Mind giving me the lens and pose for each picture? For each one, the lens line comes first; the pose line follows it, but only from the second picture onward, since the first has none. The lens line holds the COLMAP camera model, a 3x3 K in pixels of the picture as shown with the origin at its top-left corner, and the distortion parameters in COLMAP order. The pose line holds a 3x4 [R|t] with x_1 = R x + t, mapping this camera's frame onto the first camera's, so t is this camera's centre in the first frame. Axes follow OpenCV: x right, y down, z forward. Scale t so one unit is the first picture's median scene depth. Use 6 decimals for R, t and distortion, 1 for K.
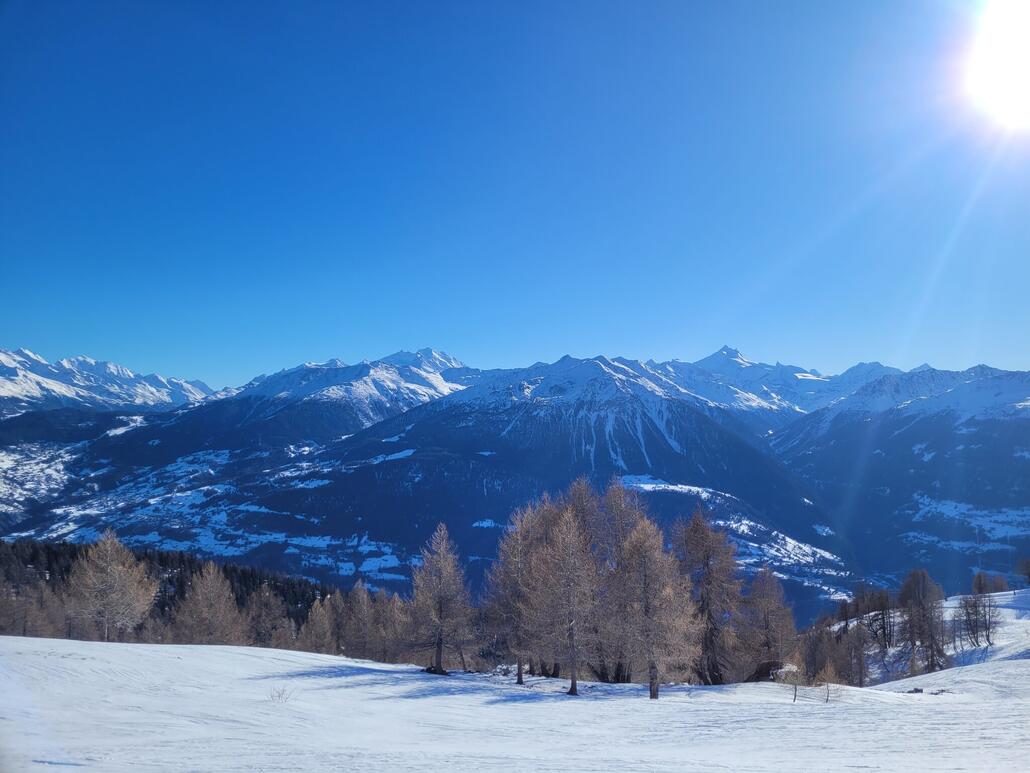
lens RADIAL K [[774.1, 0, 537.9], [0, 774.1, 363.7], [0, 0, 1]] dist [0.047721, -0.039623]
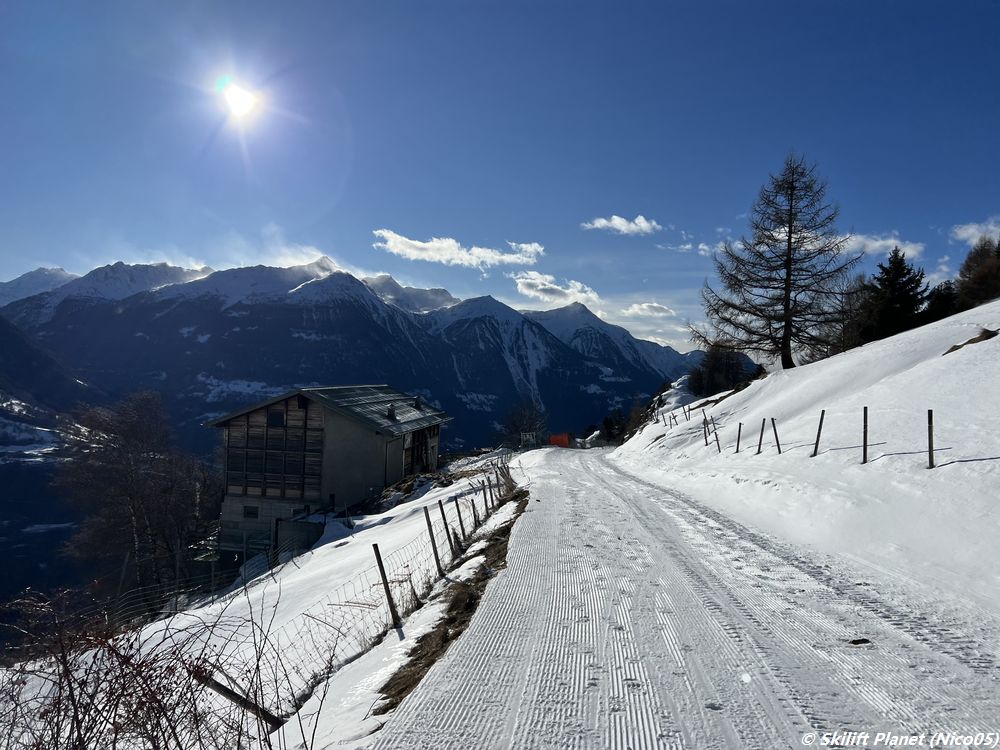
lens RADIAL K [[740.0, 0, 498.9], [0, 740.0, 375.1], [0, 0, 1]] dist [0.001251, 0.001802]
pose [[0.539609, 0.009826, 0.841858, -0.032627], [-0.088447, 0.995060, 0.045078, 0.089036], [-0.837257, -0.098785, 0.537813, 0.243279]]
